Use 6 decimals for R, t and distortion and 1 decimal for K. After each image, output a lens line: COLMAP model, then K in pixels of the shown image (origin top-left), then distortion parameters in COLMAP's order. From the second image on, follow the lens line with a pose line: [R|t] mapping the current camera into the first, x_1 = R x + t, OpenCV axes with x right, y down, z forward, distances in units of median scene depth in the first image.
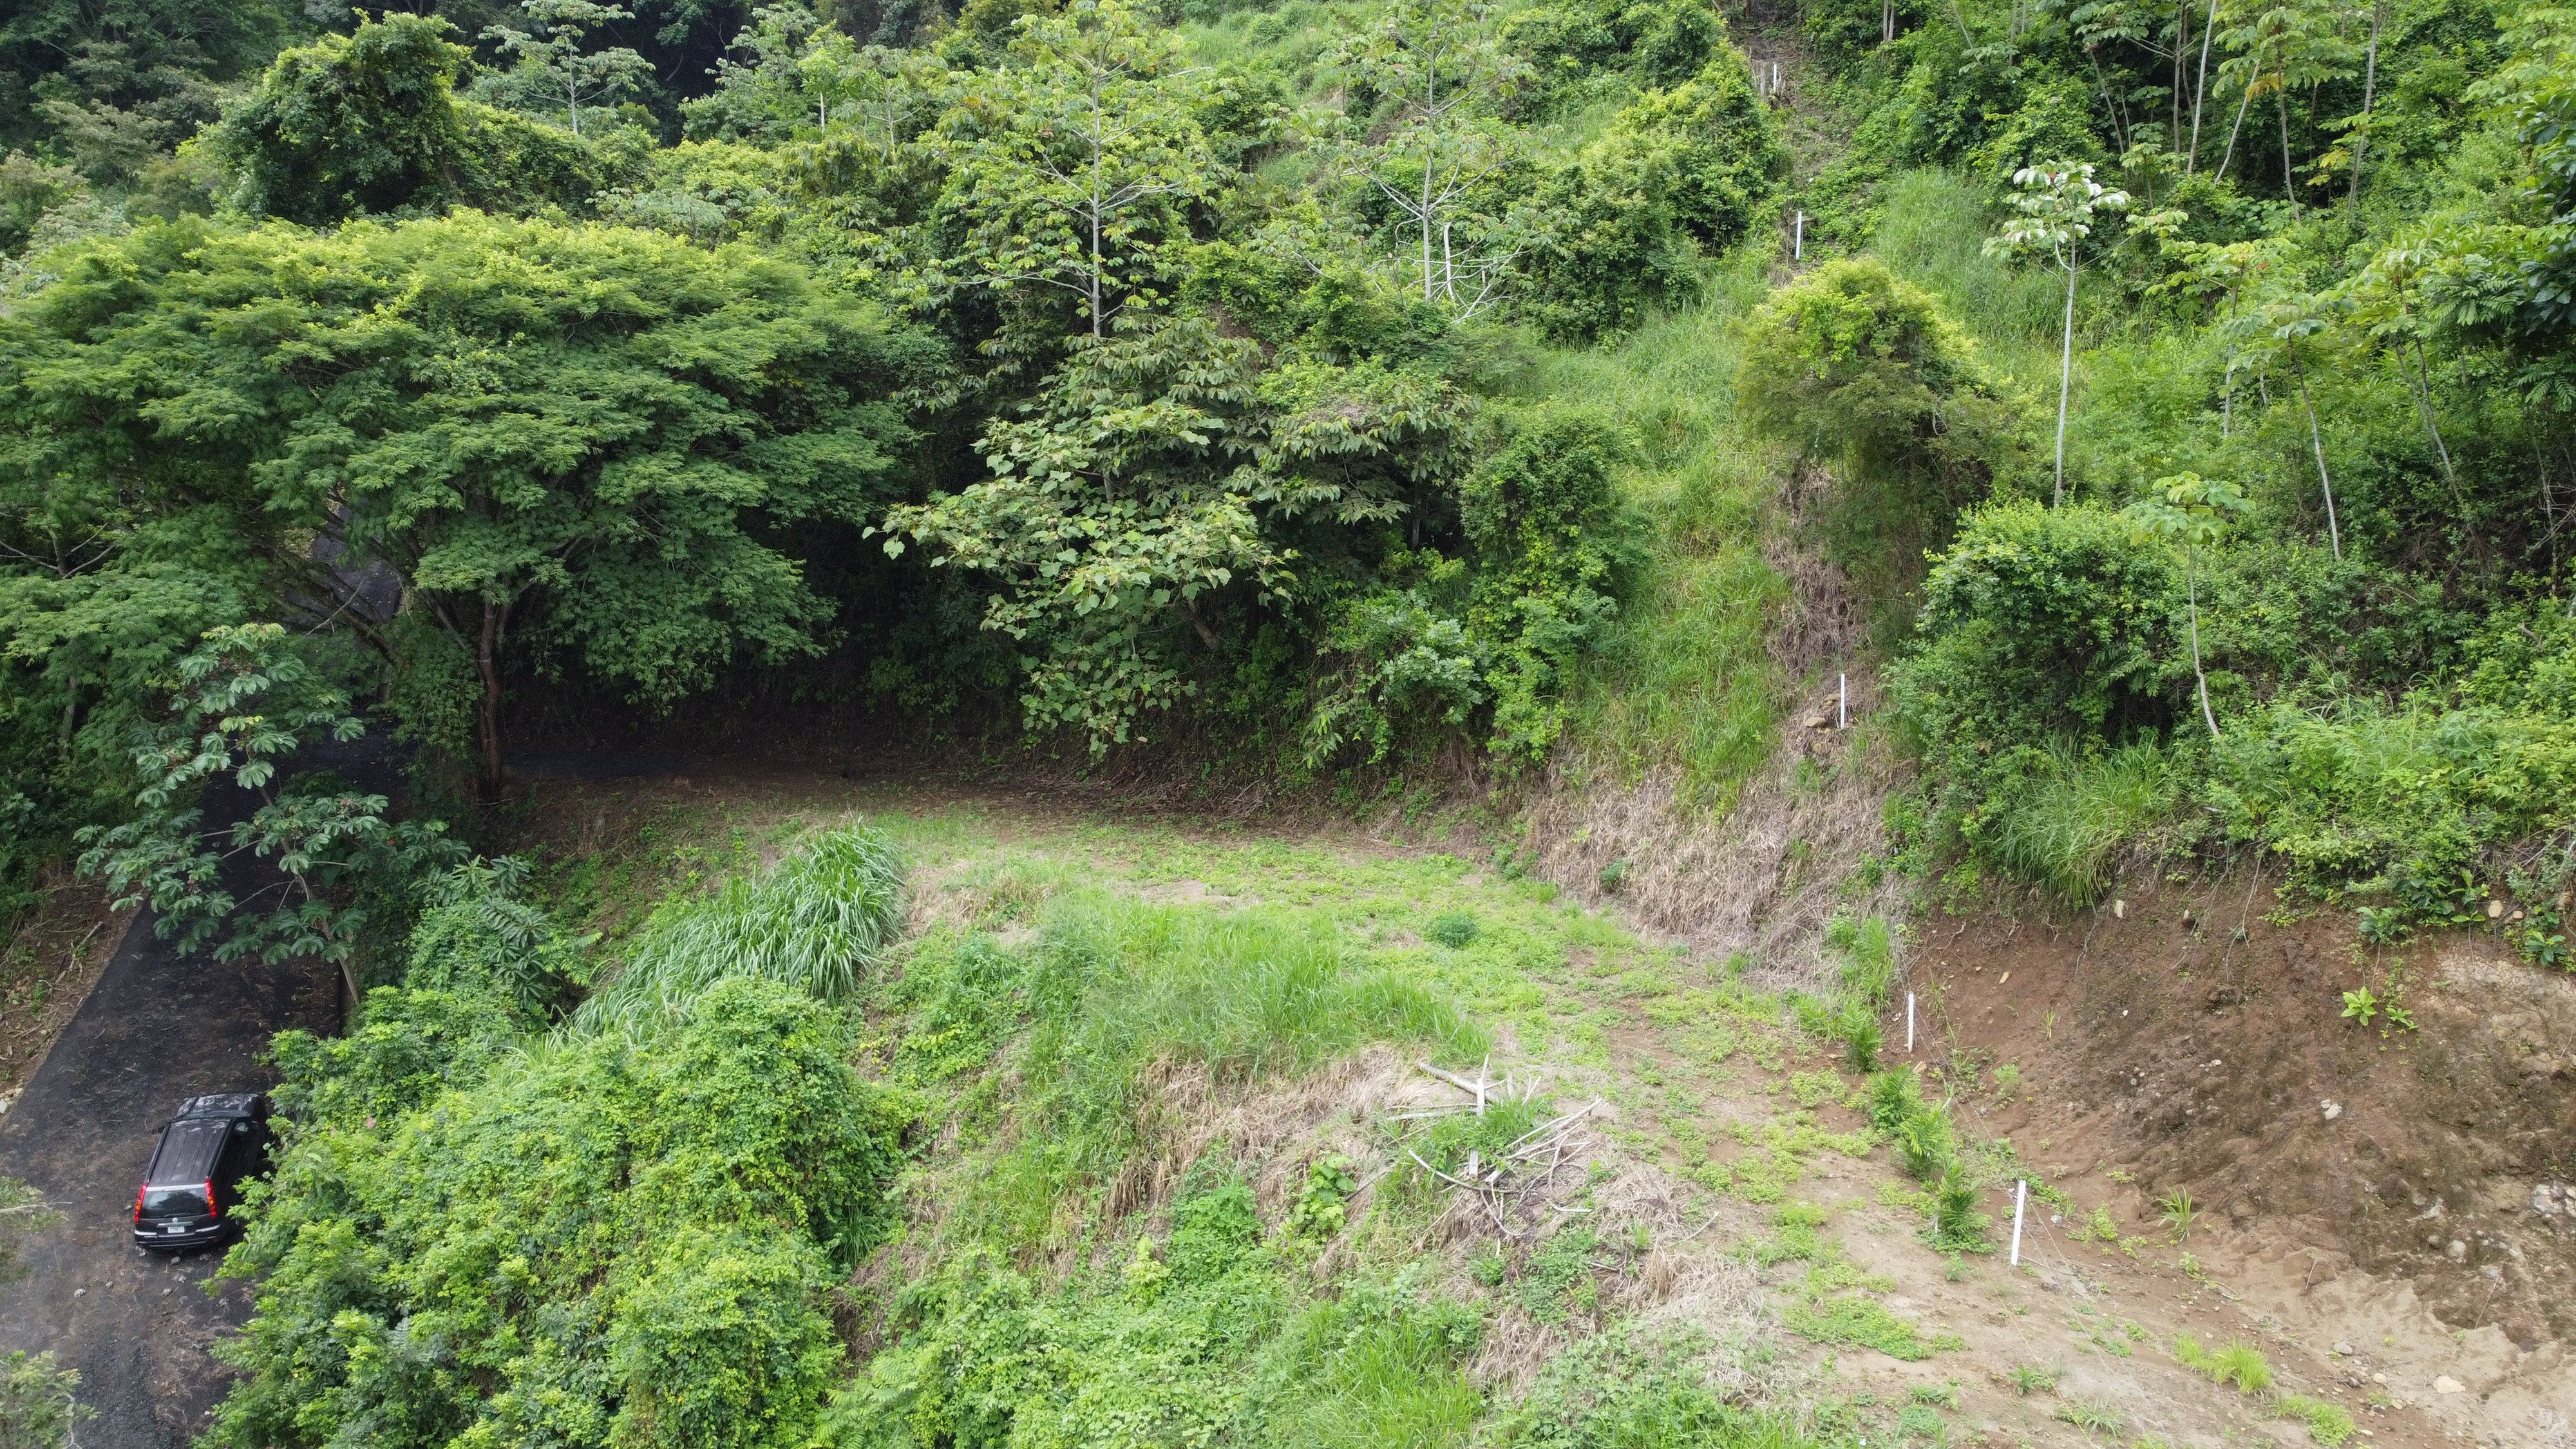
lens RADIAL K [[1950.6, 0, 1288.0], [0, 1950.6, 724.5], [0, 0, 1]] dist [-0.004857, 0.000520]
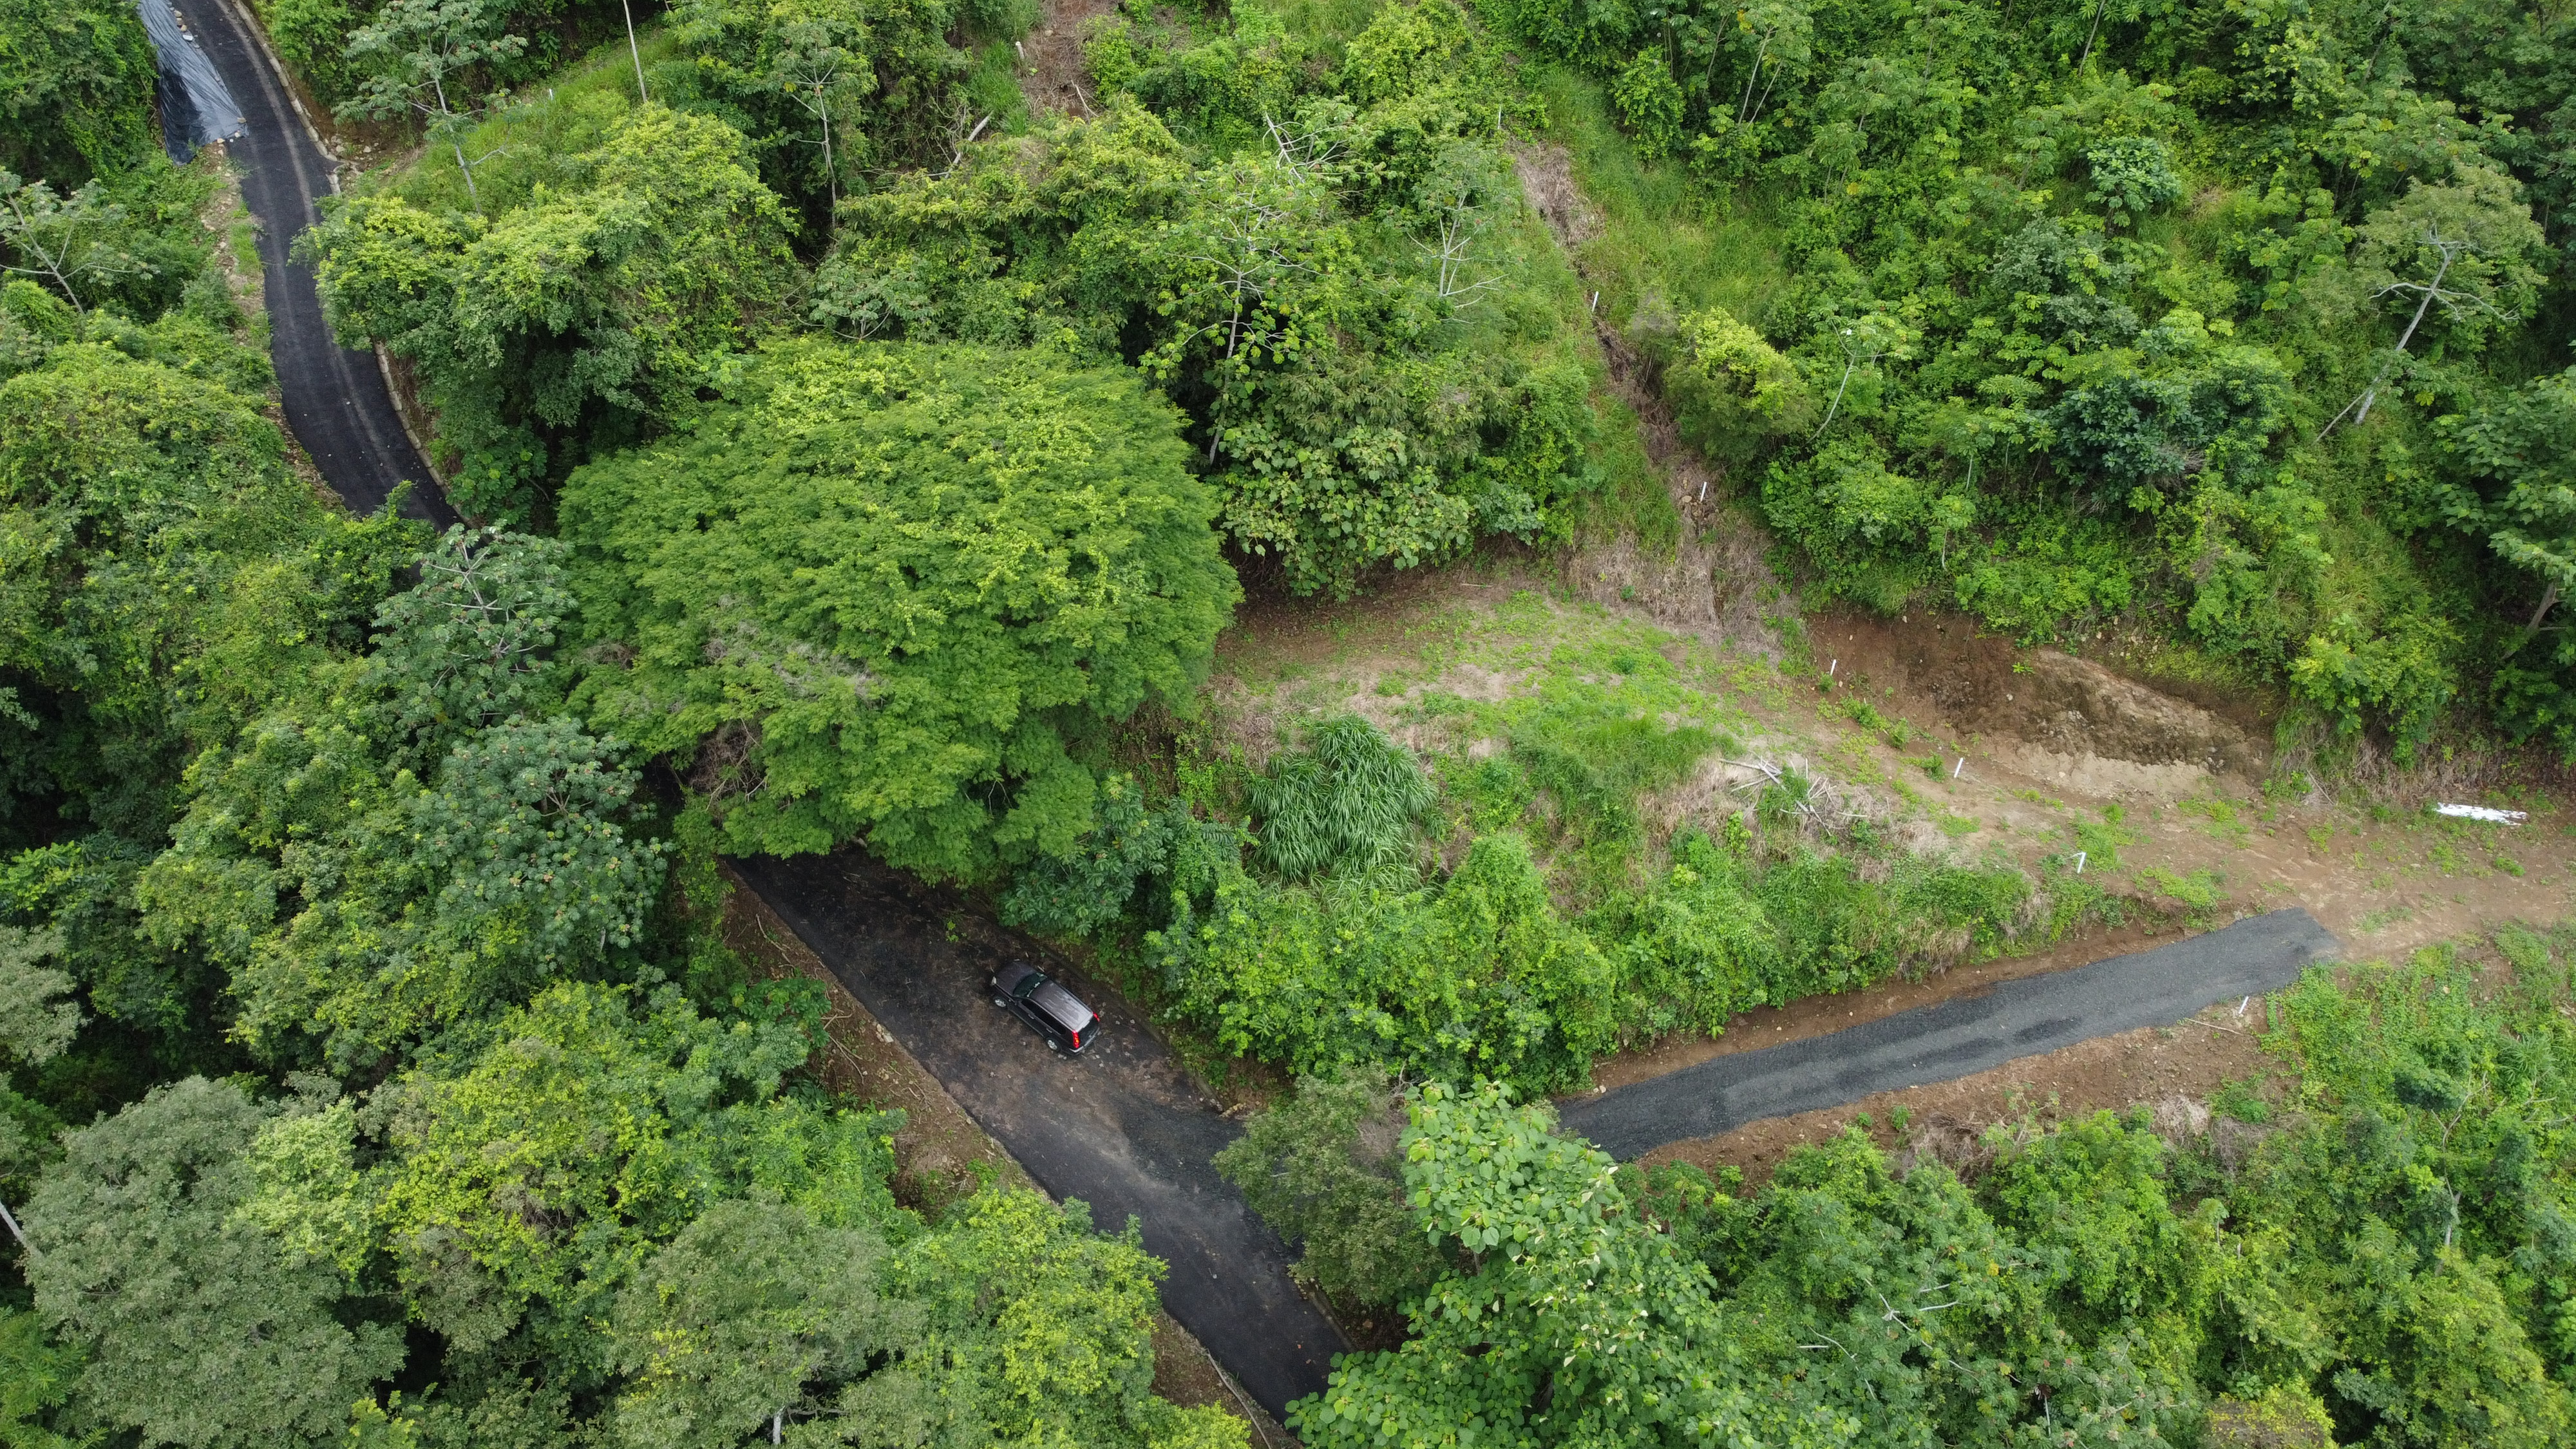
lens RADIAL K [[1950.6, 0, 1288.0], [0, 1950.6, 724.5], [0, 0, 1]] dist [-0.004857, 0.000520]
pose [[0.756228, -0.433756, 0.489872, -1.201267], [0.093341, 0.812547, 0.575374, -1.048497], [-0.647616, -0.389389, 0.654958, -0.249104]]
